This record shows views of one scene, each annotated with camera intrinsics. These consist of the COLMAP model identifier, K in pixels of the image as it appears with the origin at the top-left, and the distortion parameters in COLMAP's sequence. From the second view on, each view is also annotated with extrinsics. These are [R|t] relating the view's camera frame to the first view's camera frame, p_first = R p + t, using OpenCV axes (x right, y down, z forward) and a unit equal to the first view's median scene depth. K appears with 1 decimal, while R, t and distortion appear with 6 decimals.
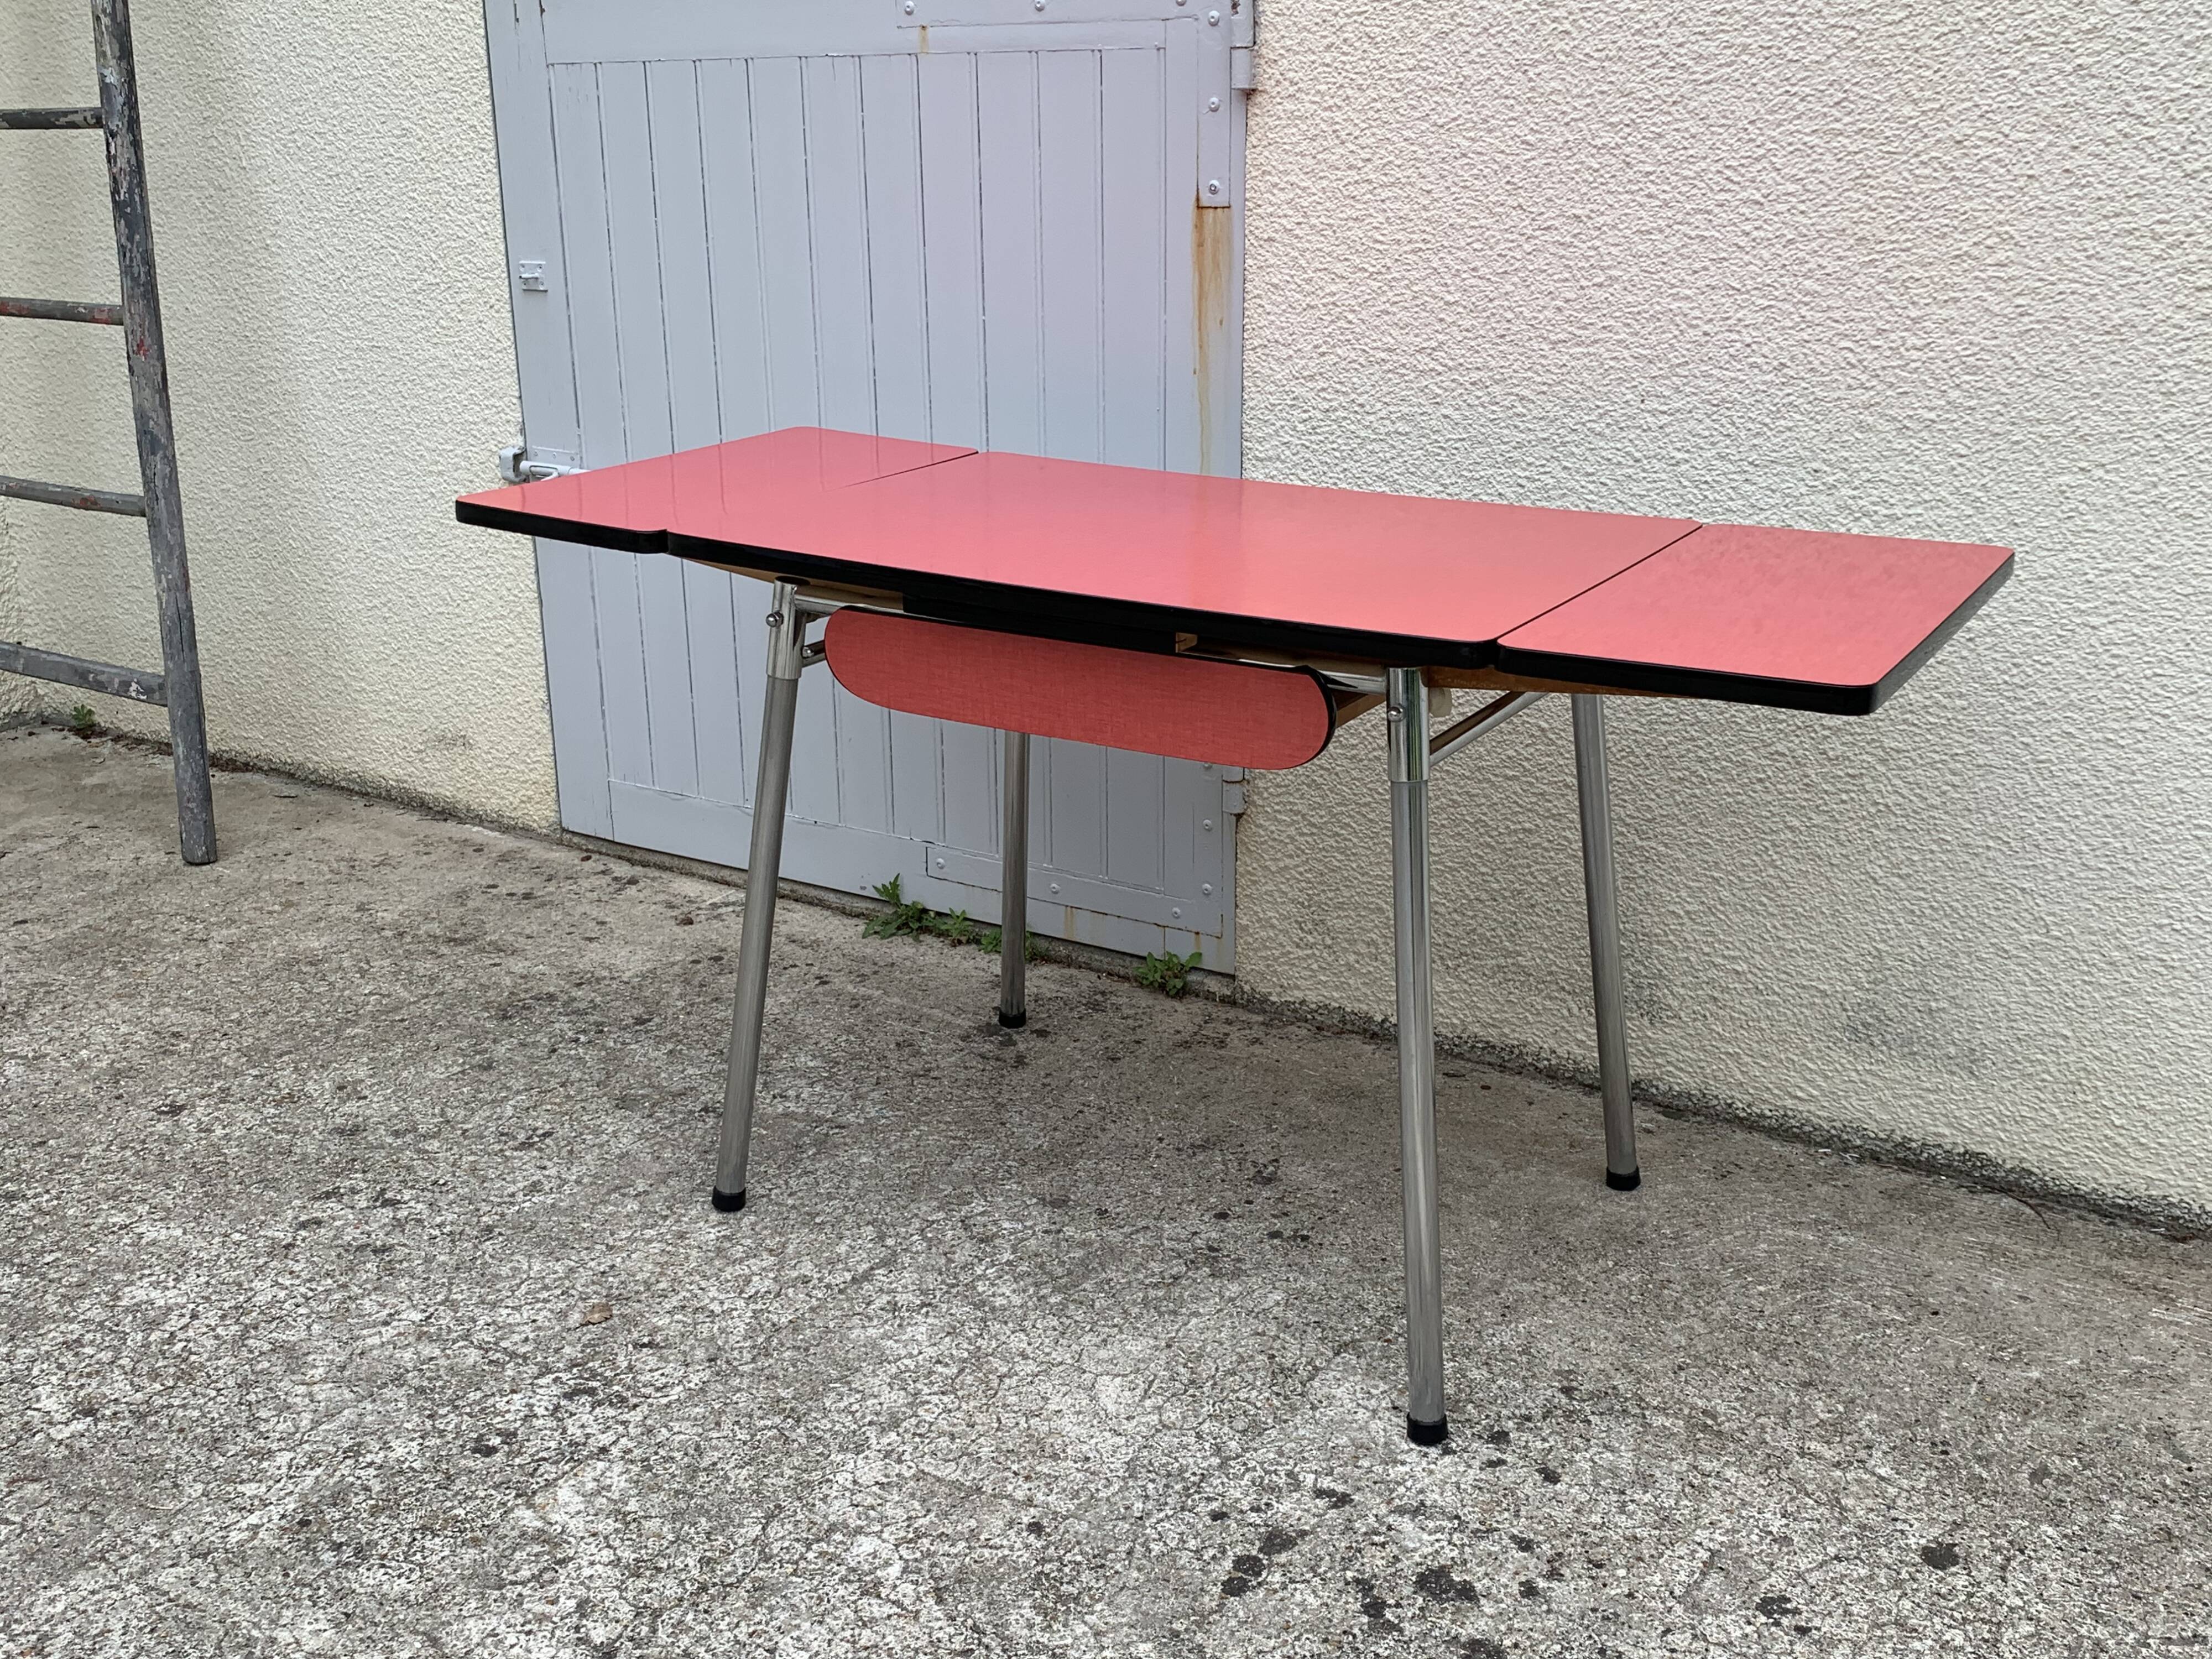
lens RADIAL K [[2128.6, 0, 1118.5], [0, 2128.6, 813.7], [0, 0, 1]] dist [0.191333, -0.592961]
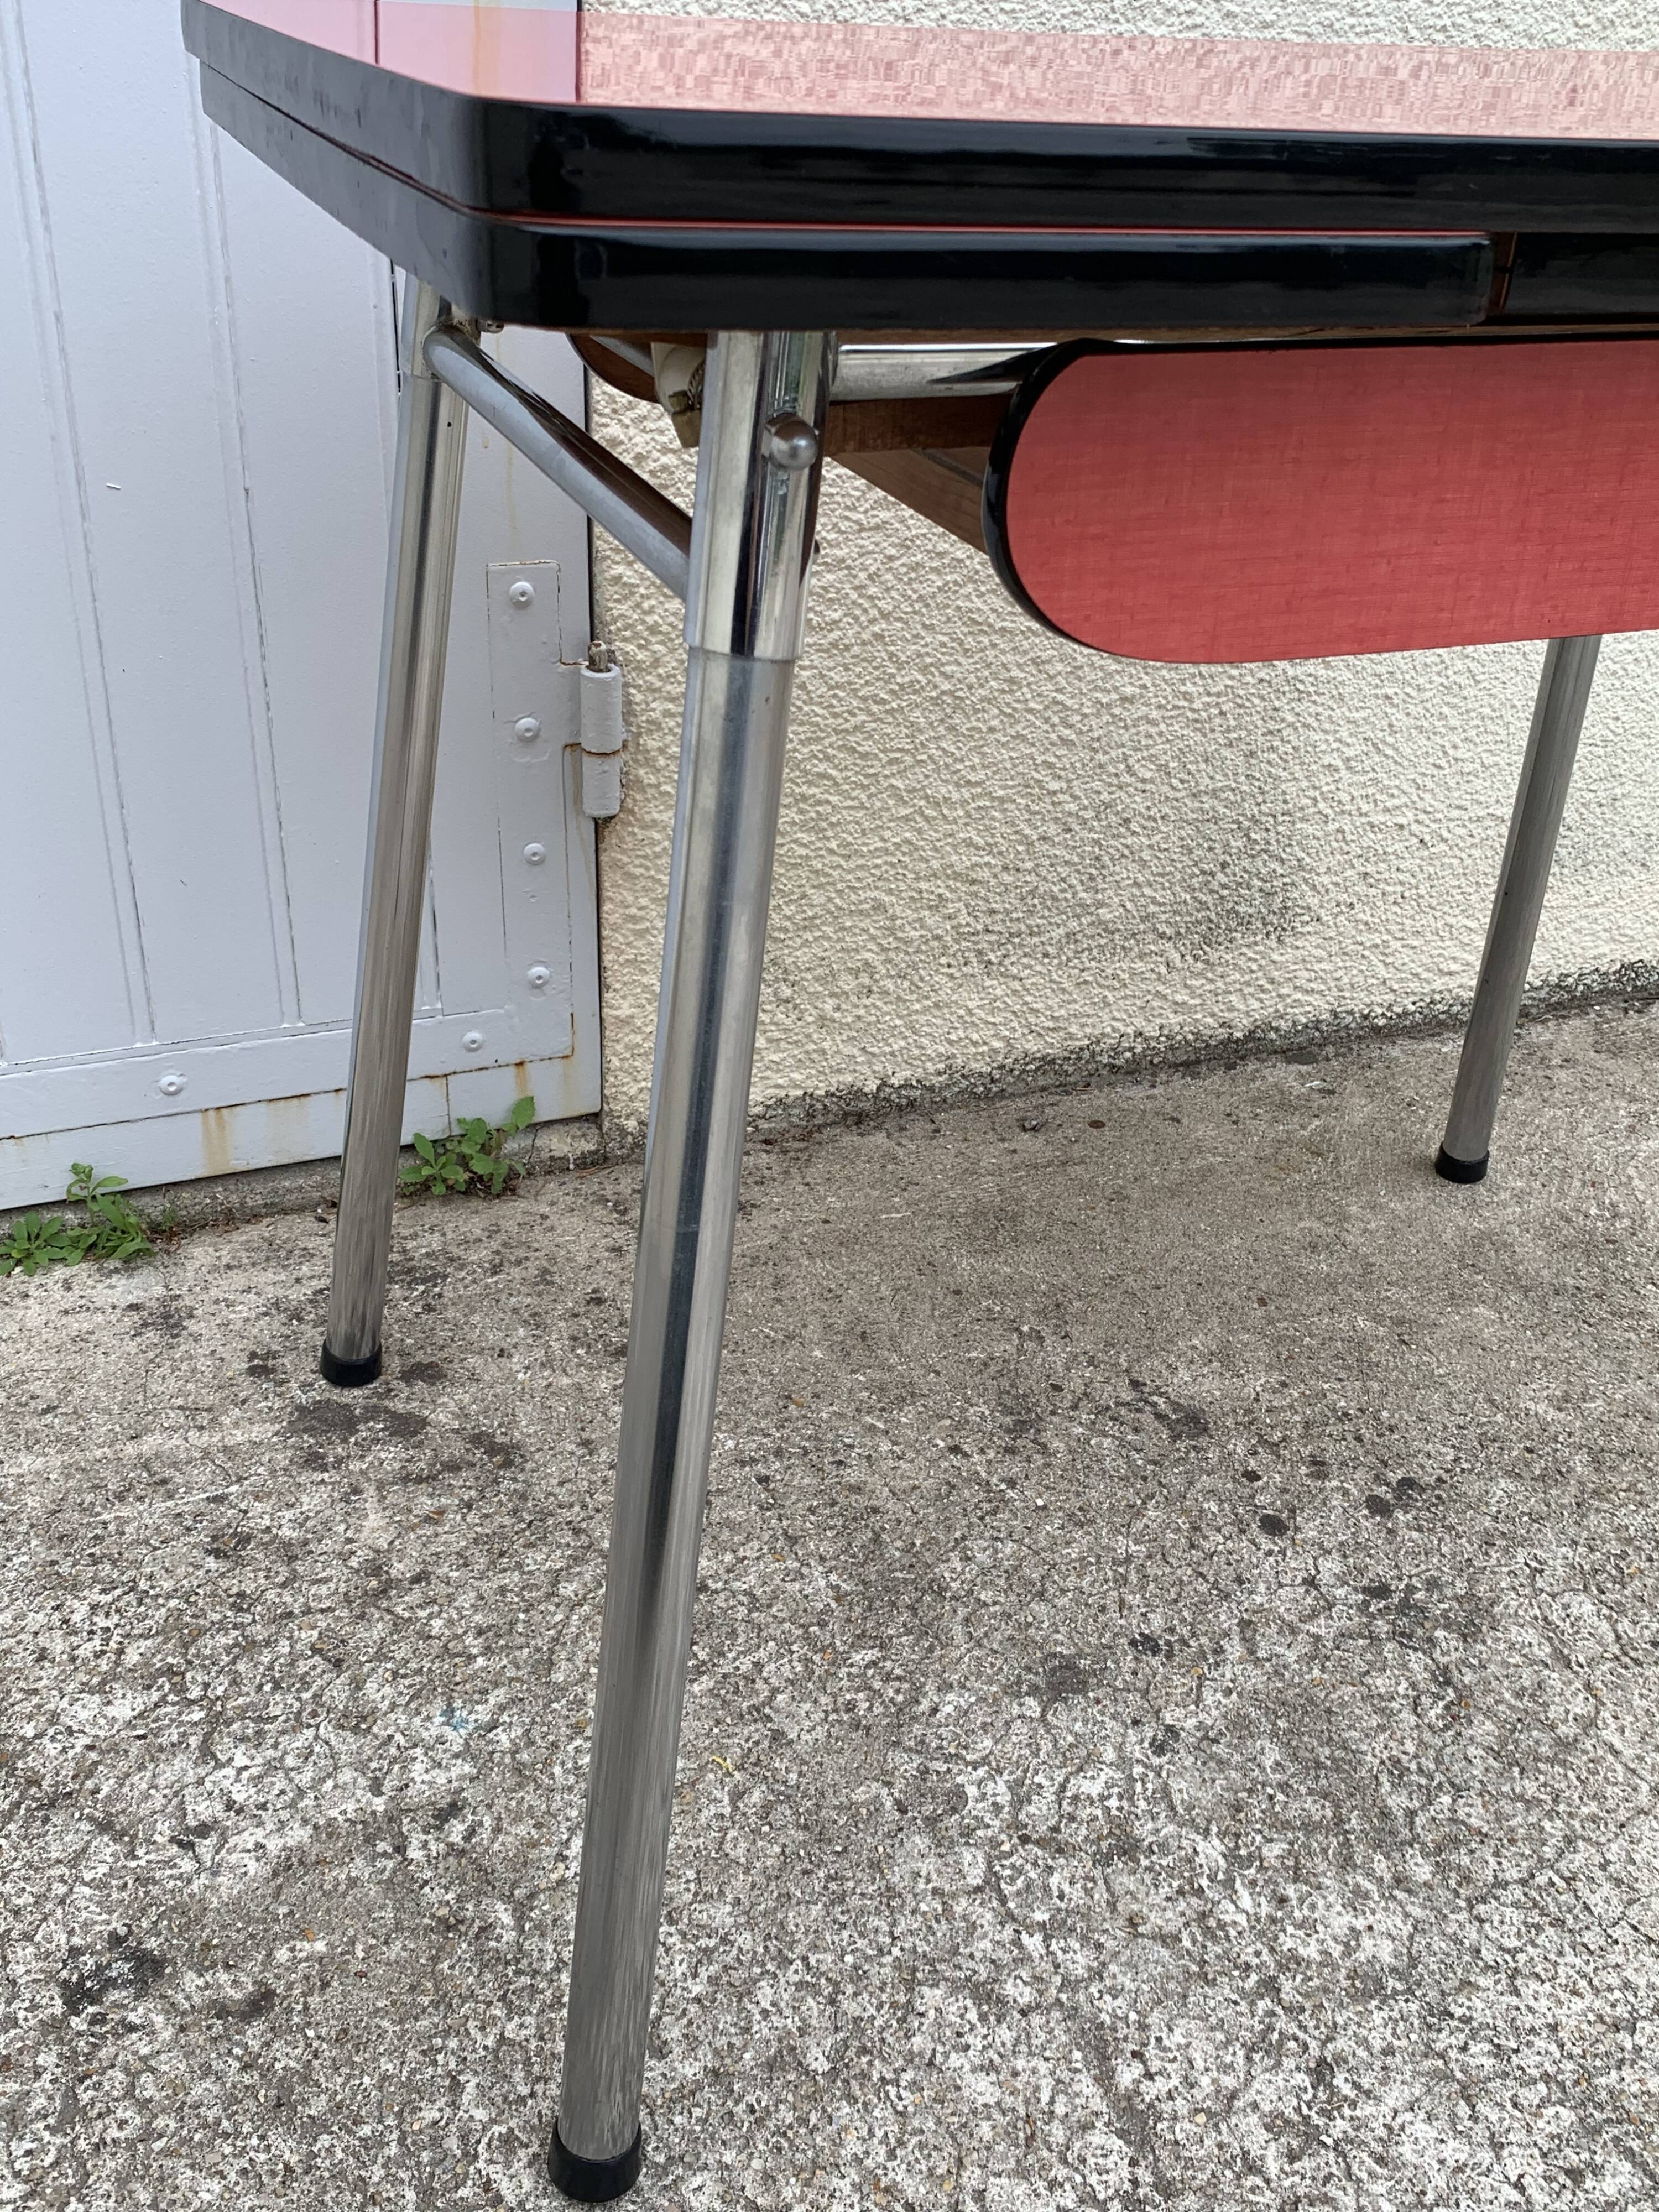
lens RADIAL K [[2055.4, 0, 823.9], [0, 2055.4, 1089.4], [0, 0, 1]] dist [0.188064, -0.559512]
pose [[0.597380, -0.358716, 0.717259, -0.350382], [0.211967, 0.933203, 0.290175, -0.085094], [-0.773439, -0.021310, 0.633513, 0.772369]]
